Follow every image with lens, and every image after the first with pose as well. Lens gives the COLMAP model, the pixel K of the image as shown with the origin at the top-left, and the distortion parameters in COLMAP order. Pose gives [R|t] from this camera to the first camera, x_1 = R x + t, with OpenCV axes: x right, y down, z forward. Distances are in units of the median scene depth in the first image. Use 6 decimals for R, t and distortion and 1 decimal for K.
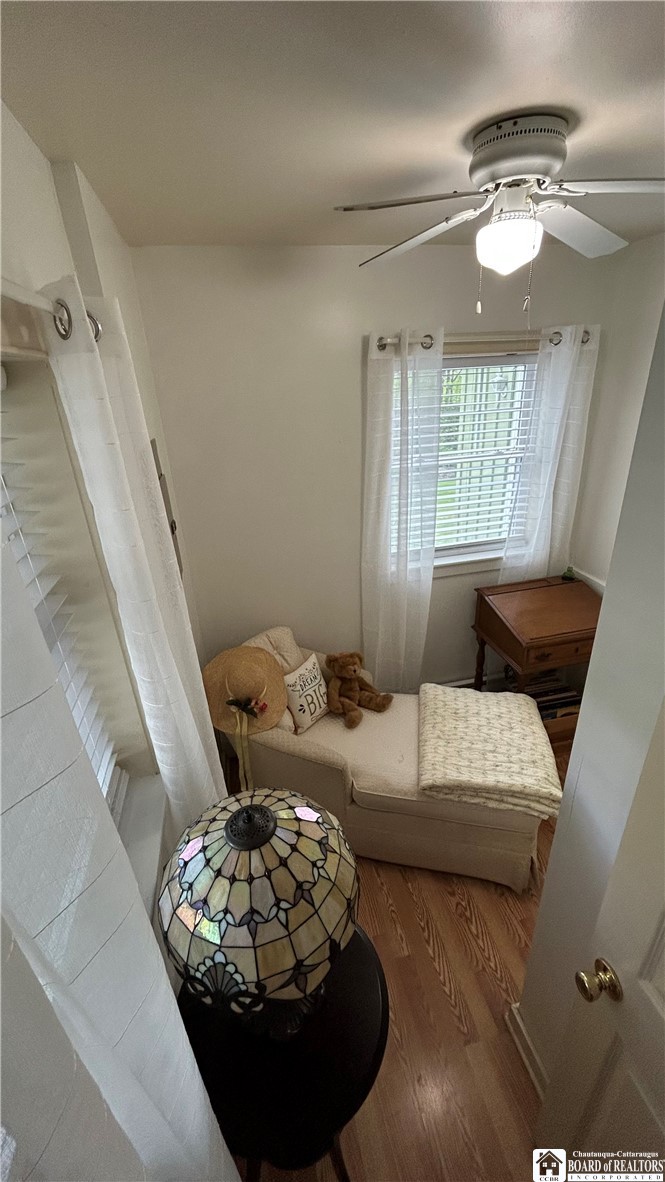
lens RADIAL K [[477.1, 0, 334.4], [0, 477.1, 591.0], [0, 0, 1]] dist [0.001739, 0.000068]
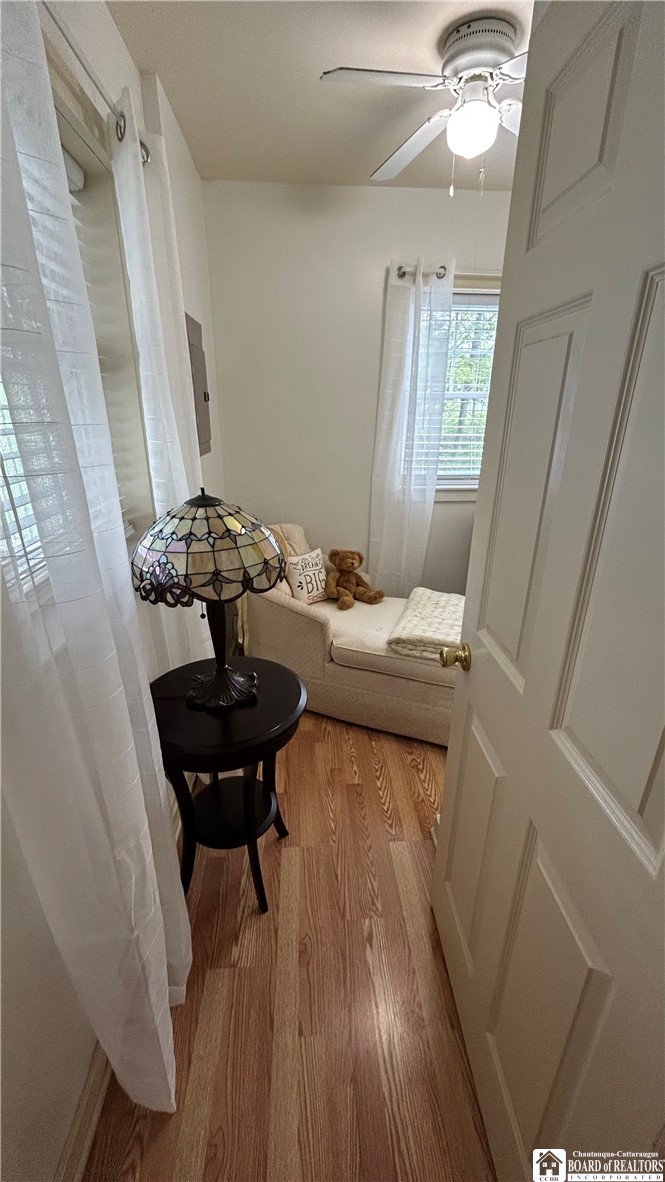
lens RADIAL K [[477.1, 0, 335.7], [0, 477.1, 593.5], [0, 0, 1]] dist [0.001739, 0.000068]
pose [[0.986214, 0.107531, -0.125775, 0.182278], [-0.115055, 0.991882, -0.054151, 0.362248], [0.118931, 0.067875, 0.990580, -0.130498]]
